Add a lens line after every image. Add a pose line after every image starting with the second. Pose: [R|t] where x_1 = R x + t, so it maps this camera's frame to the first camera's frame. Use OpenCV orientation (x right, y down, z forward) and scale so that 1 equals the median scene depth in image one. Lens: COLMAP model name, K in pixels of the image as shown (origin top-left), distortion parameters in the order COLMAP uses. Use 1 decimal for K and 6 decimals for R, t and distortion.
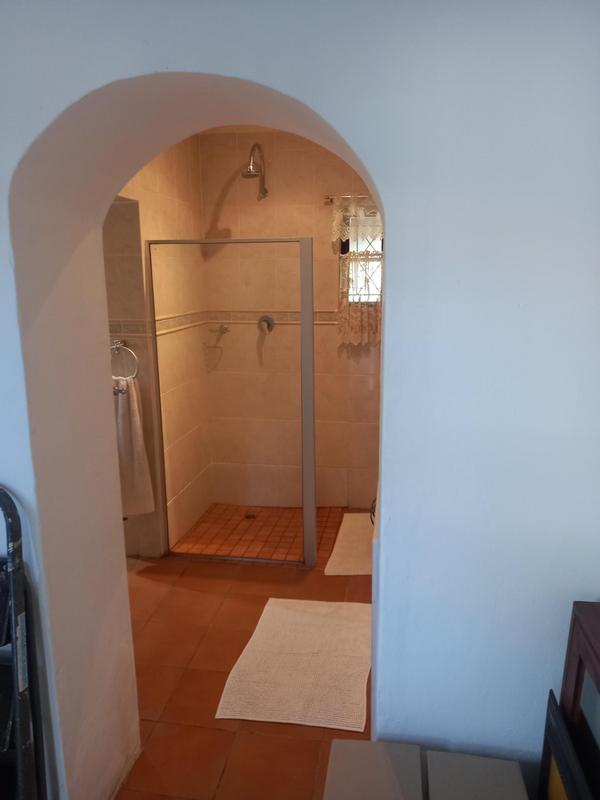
lens RADIAL K [[584.8, 0, 303.3], [0, 584.8, 399.5], [0, 0, 1]] dist [0.030652, -0.034937]
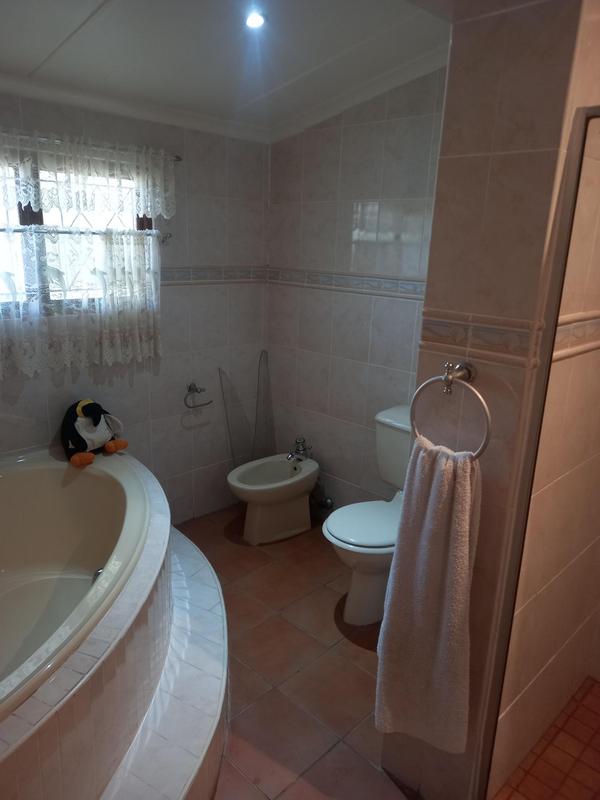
lens RADIAL K [[584.8, 0, 299.2], [0, 584.8, 399.5], [0, 0, 1]] dist [0.030652, -0.034937]
pose [[0.805053, 0.189339, -0.562174, -0.163574], [-0.173602, 0.981402, 0.081930, -0.089281], [0.567232, 0.031637, 0.822950, 0.589217]]
